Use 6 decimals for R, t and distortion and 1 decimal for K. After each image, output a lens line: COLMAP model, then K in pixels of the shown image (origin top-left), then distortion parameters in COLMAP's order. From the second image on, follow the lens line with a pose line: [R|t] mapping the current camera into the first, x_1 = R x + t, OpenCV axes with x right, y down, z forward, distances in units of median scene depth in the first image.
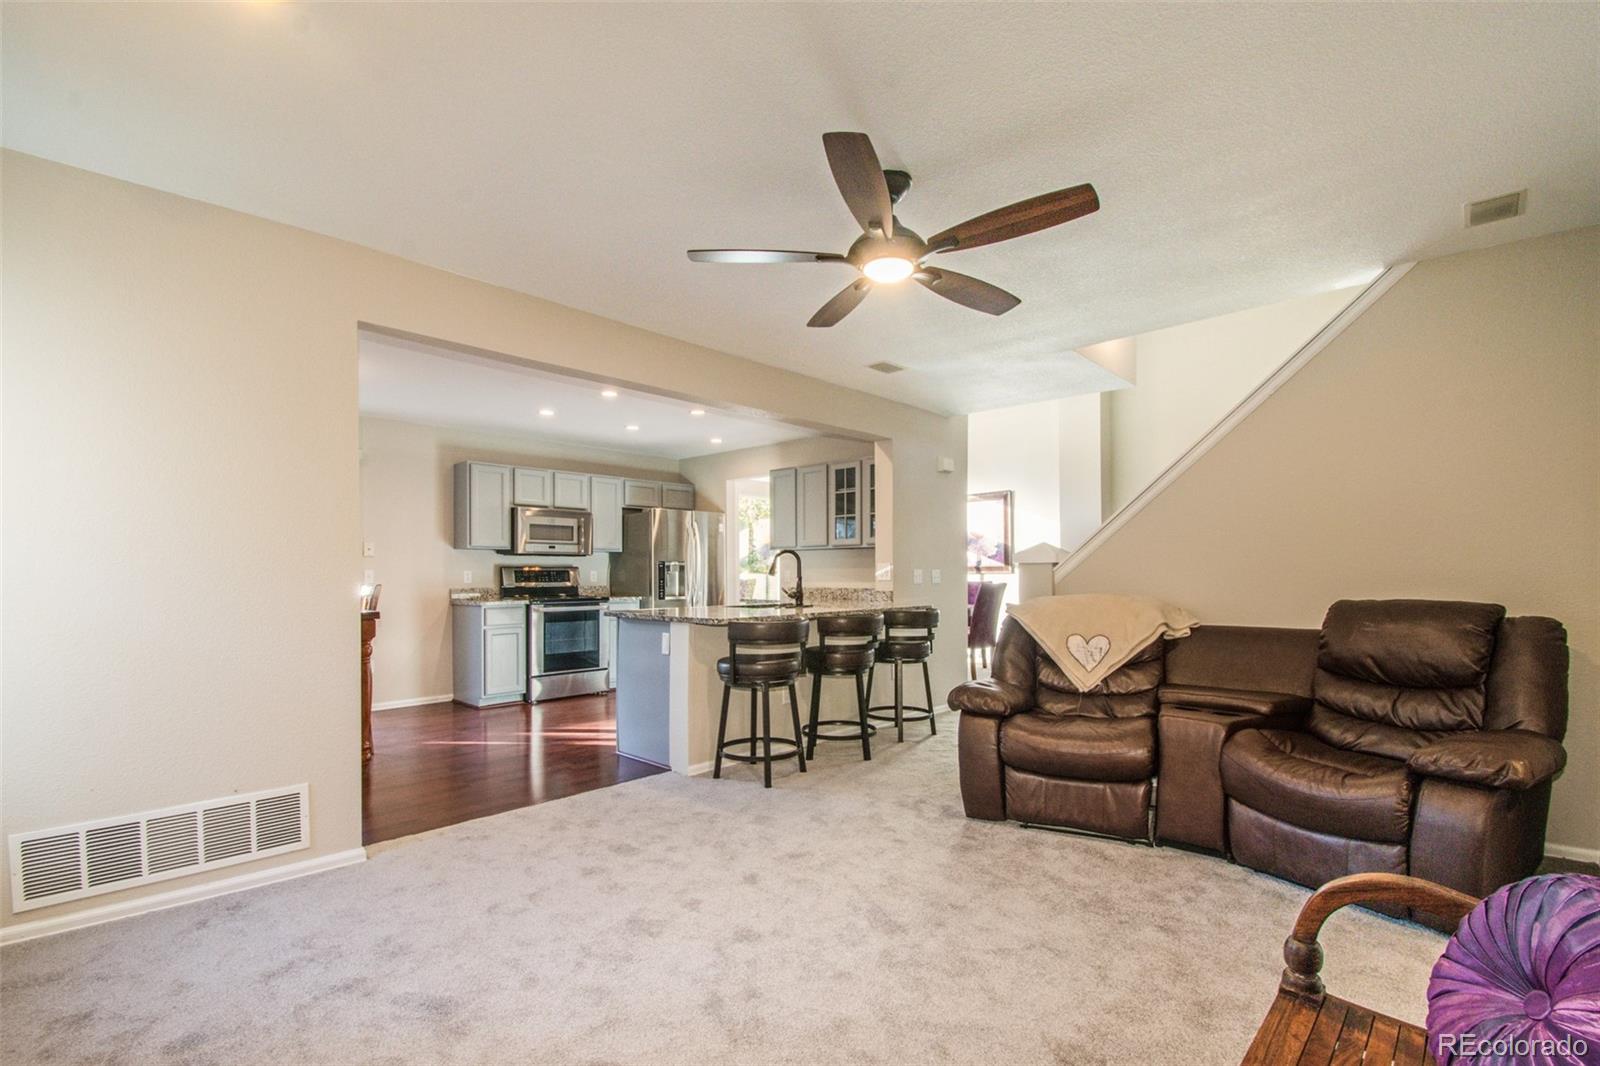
lens RADIAL K [[705.3, 0, 801.3], [0, 705.3, 577.5], [0, 0, 1]] dist [0.000746, -0.000159]
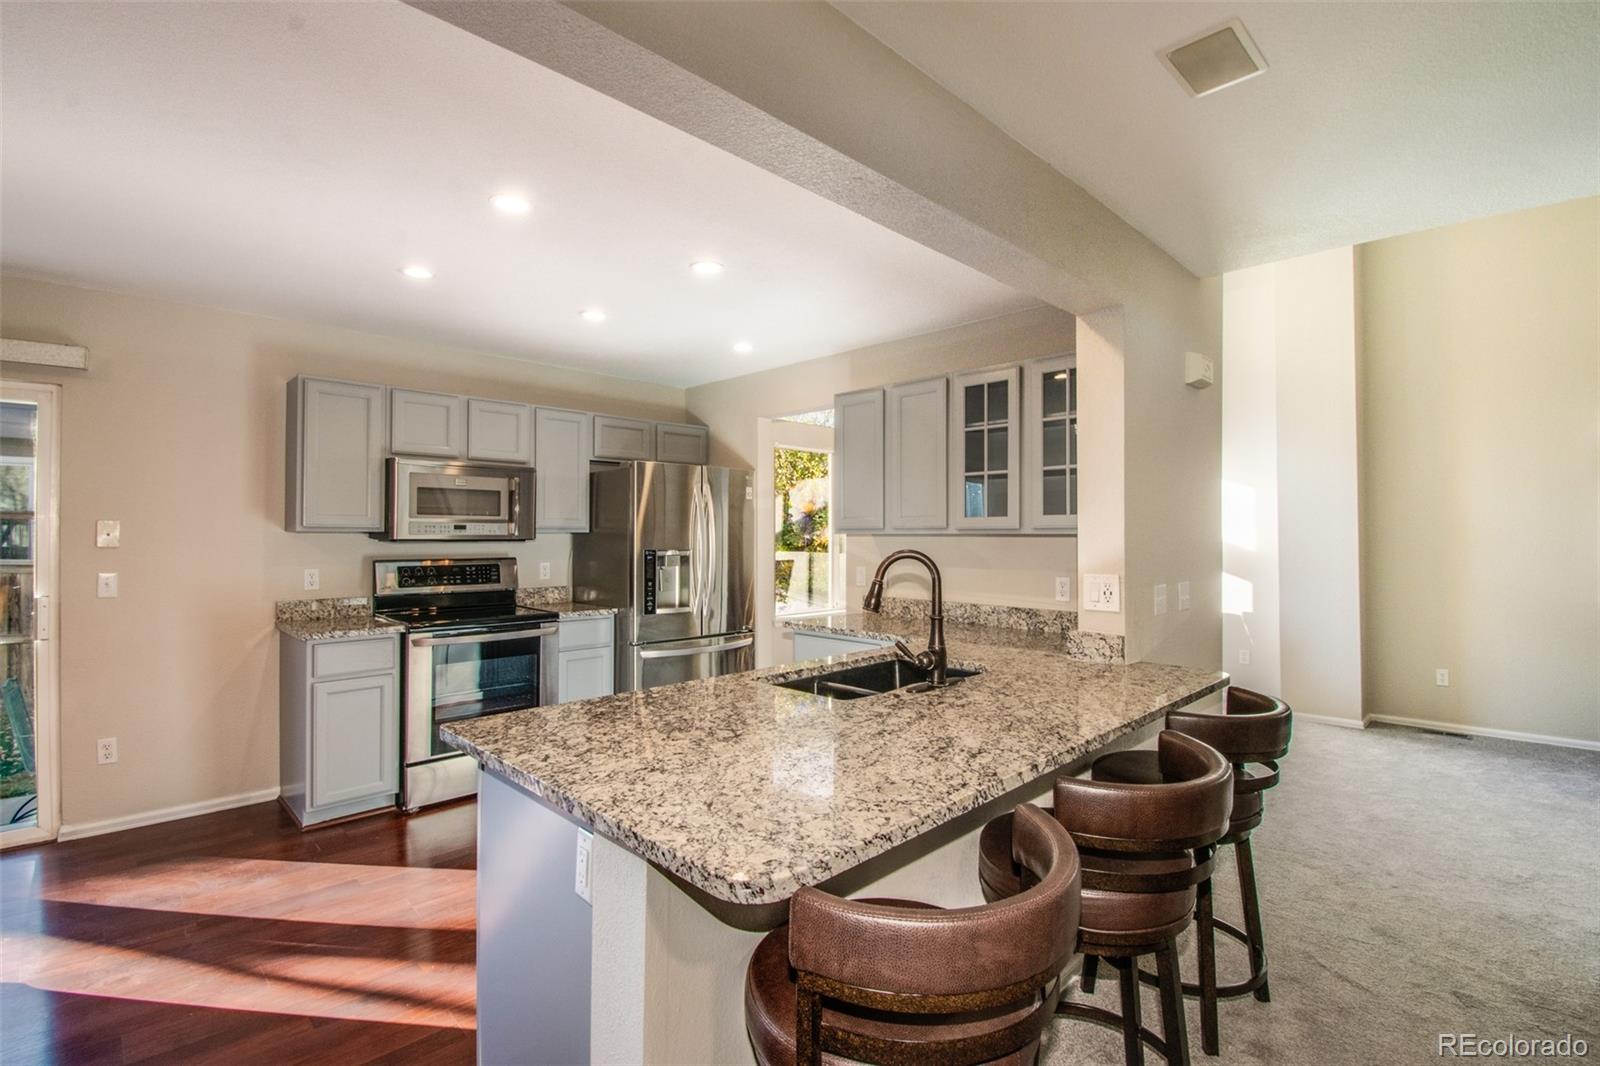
lens RADIAL K [[723.1, 0, 794.3], [0, 723.1, 530.9], [0, 0, 1]] dist [-0.004105, -0.001200]
pose [[0.999028, 0.003411, -0.043953, -0.051460], [-0.004010, 0.999900, -0.013542, -0.032375], [0.043903, 0.013705, 0.998942, 0.408177]]
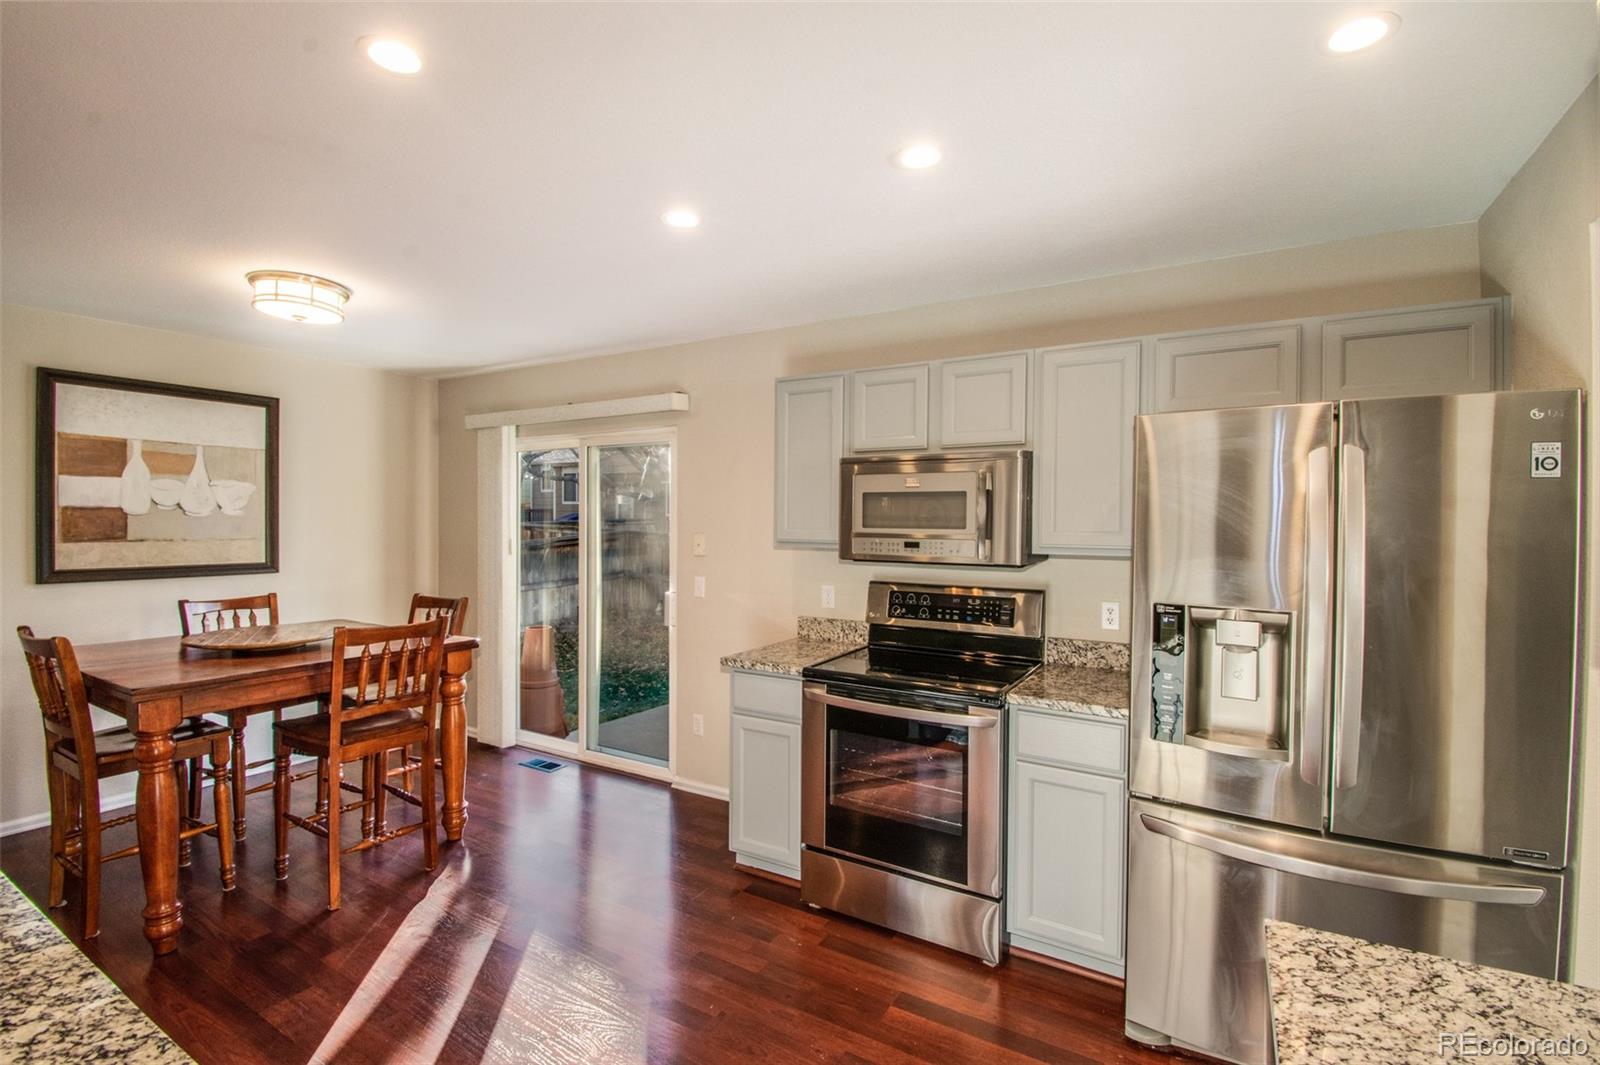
lens RADIAL K [[723.1, 0, 794.3], [0, 723.1, 530.4], [0, 0, 1]] dist [-0.004105, -0.001200]
pose [[0.211154, 0.016518, -0.977313, 0.052070], [-0.014217, 0.999803, 0.013826, -0.055482], [0.977349, 0.010975, 0.211347, 0.823674]]
